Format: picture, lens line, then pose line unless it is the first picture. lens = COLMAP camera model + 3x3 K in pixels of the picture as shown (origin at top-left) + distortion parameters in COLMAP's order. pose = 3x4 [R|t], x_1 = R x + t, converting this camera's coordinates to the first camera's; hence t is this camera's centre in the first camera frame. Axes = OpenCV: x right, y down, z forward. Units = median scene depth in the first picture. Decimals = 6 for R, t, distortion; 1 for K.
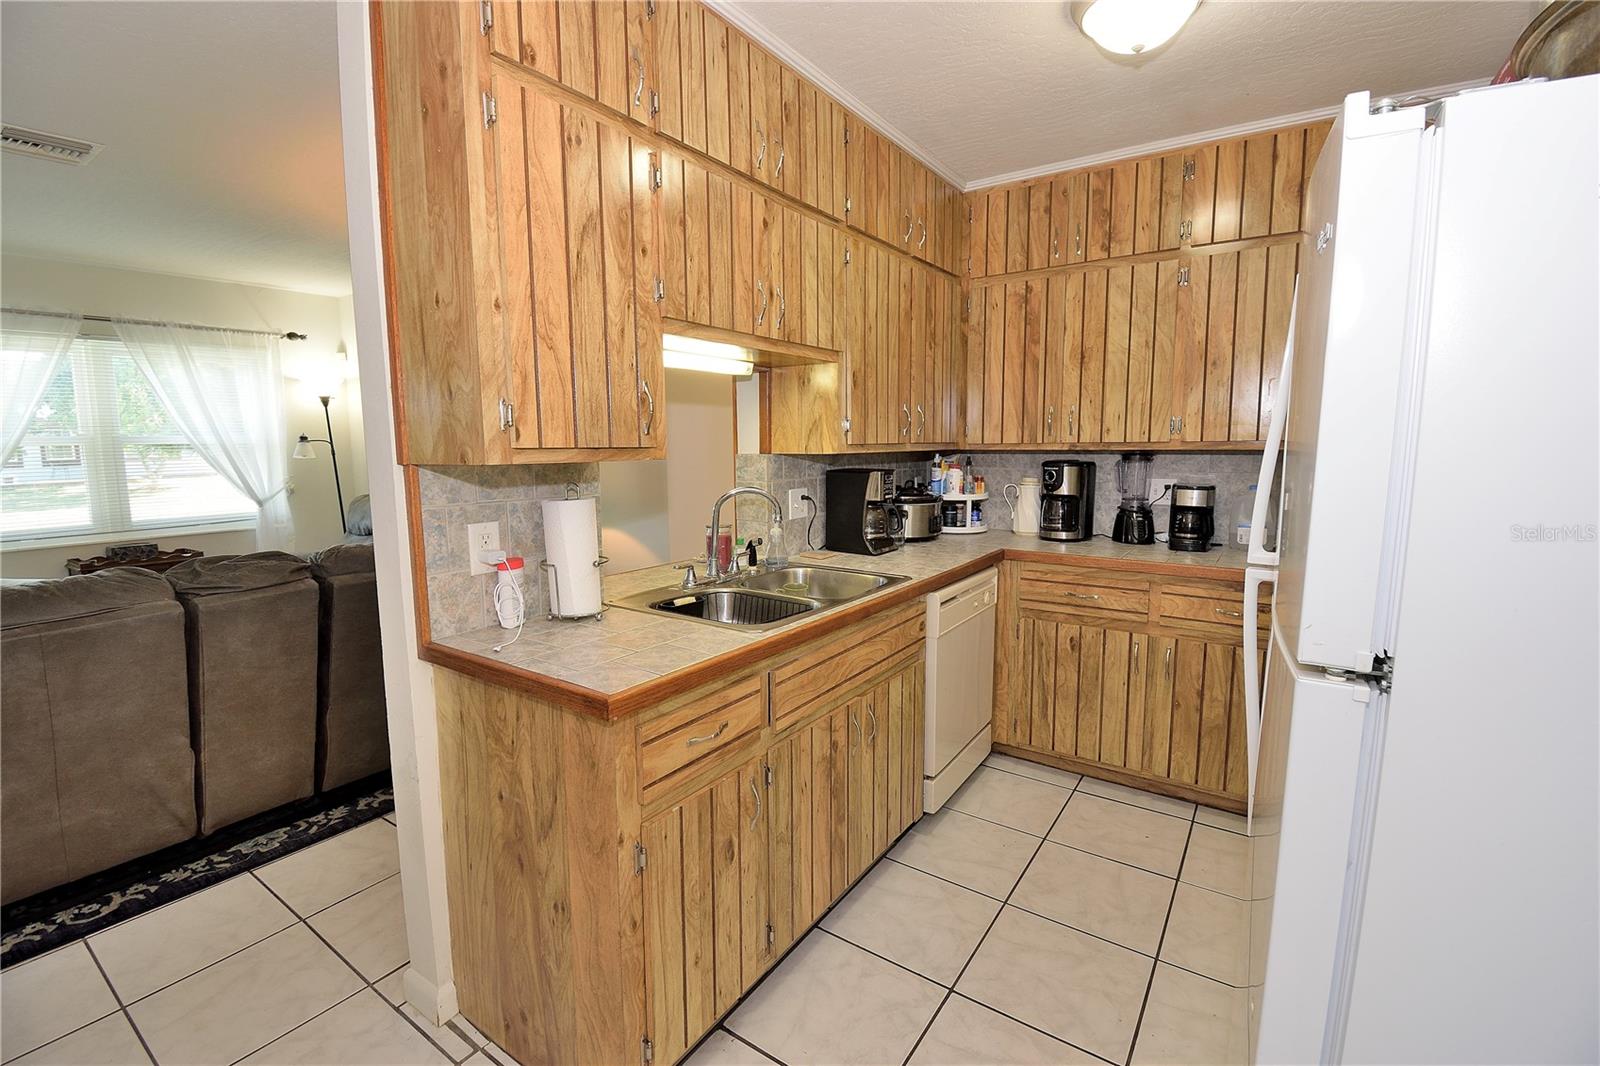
lens RADIAL K [[706.0, 0, 799.7], [0, 706.0, 528.5], [0, 0, 1]] dist [0.020892, -0.018093]
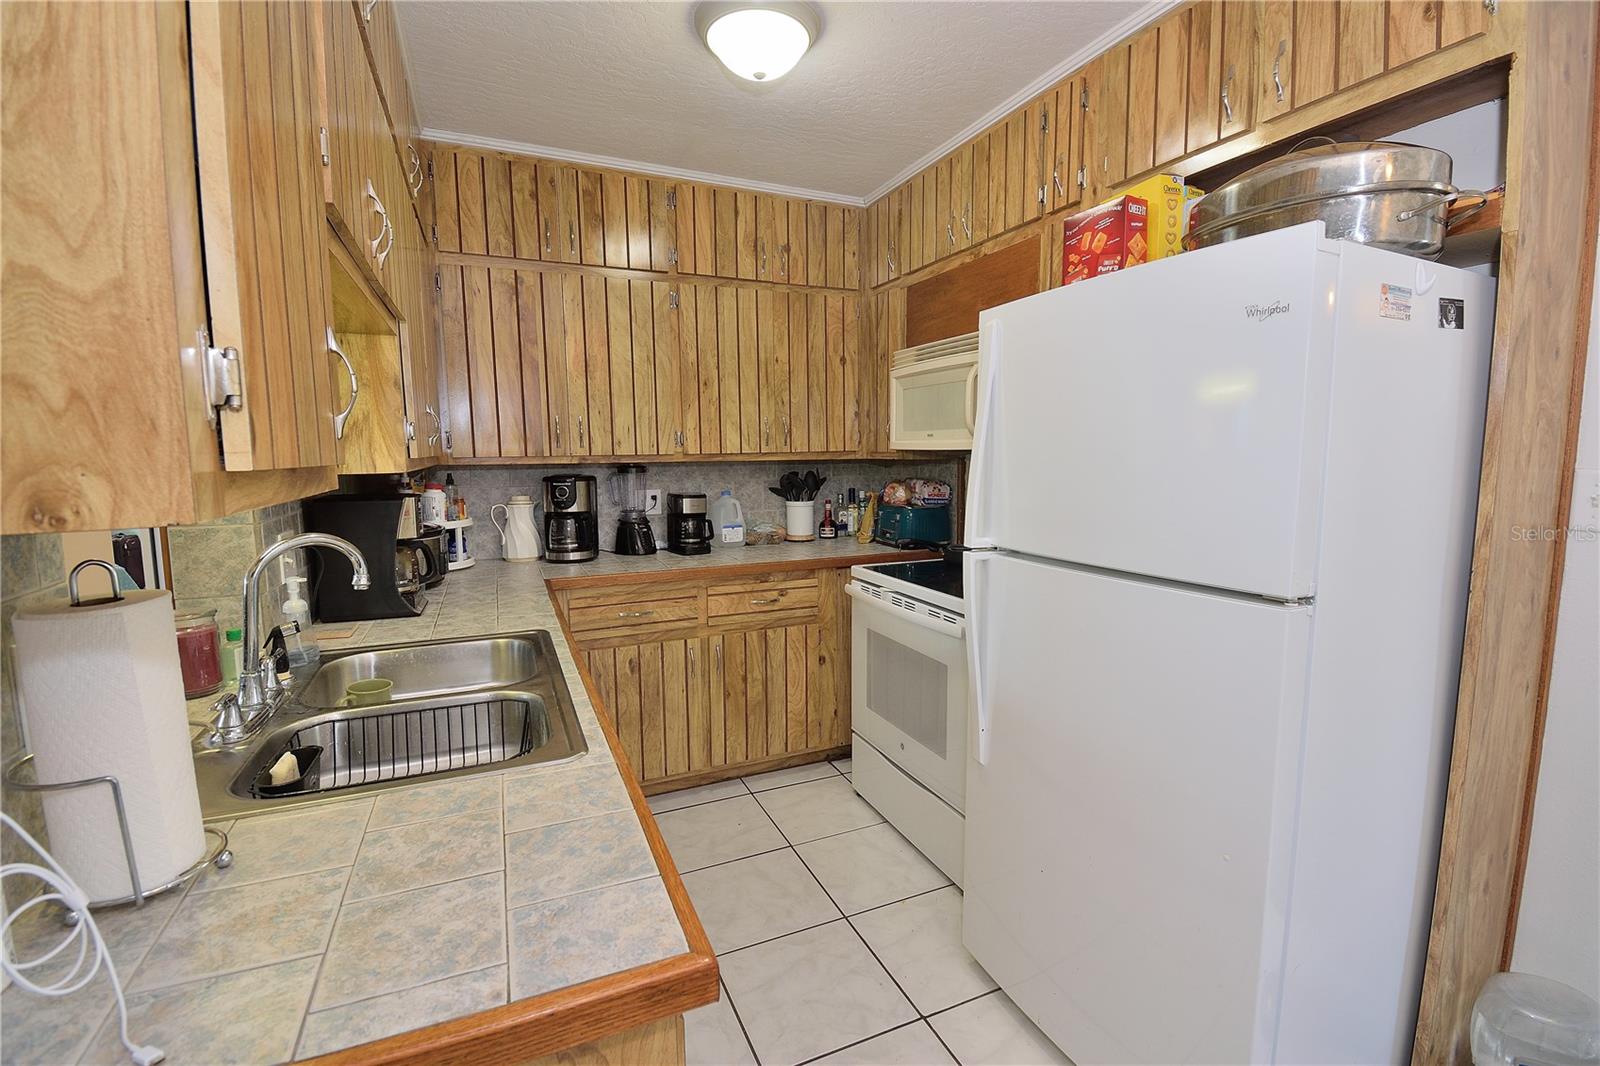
lens RADIAL K [[706.0, 0, 799.7], [0, 706.0, 528.5], [0, 0, 1]] dist [0.020892, -0.018093]
pose [[0.523417, -0.093765, 0.846902, -0.279341], [0.111380, 0.992928, 0.041095, -0.034114], [-0.844766, 0.072818, 0.530159, 0.286067]]
